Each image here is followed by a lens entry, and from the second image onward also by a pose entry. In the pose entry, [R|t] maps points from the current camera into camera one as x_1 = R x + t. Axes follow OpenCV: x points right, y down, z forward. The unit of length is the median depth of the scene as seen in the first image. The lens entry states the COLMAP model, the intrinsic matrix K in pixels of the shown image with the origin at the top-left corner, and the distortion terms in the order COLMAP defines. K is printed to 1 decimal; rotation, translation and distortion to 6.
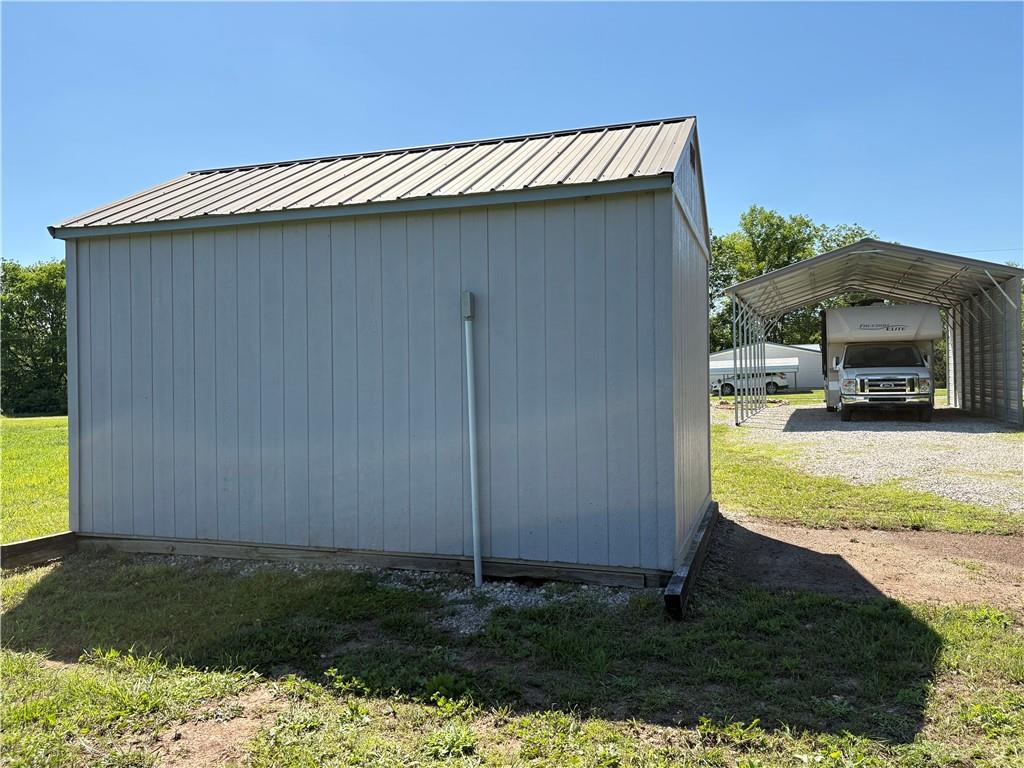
lens RADIAL K [[785.9, 0, 512.0], [0, 785.9, 384.0], [0, 0, 1]] dist [0.037617, -0.001509]
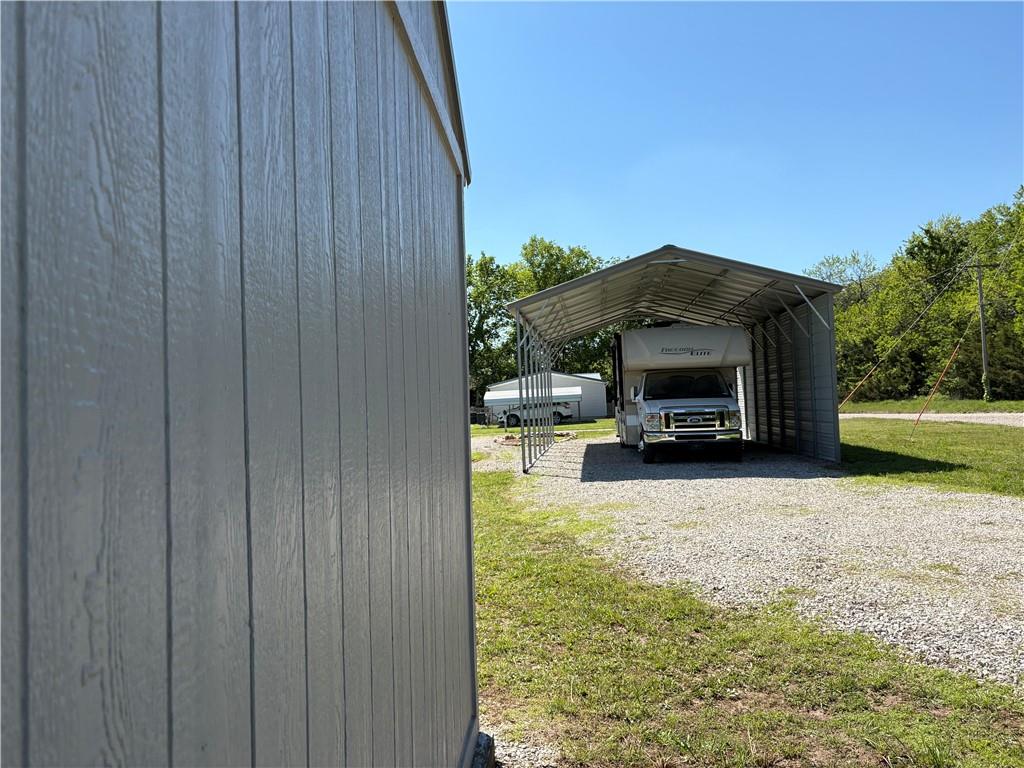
lens RADIAL K [[775.1, 0, 512.0], [0, 775.1, 384.0], [0, 0, 1]] dist [-0.000302, -0.000031]
pose [[0.964860, -0.010564, 0.262553, 0.054070], [0.020705, 0.999141, -0.035890, -0.008243], [-0.261948, 0.040066, 0.964250, 0.194319]]
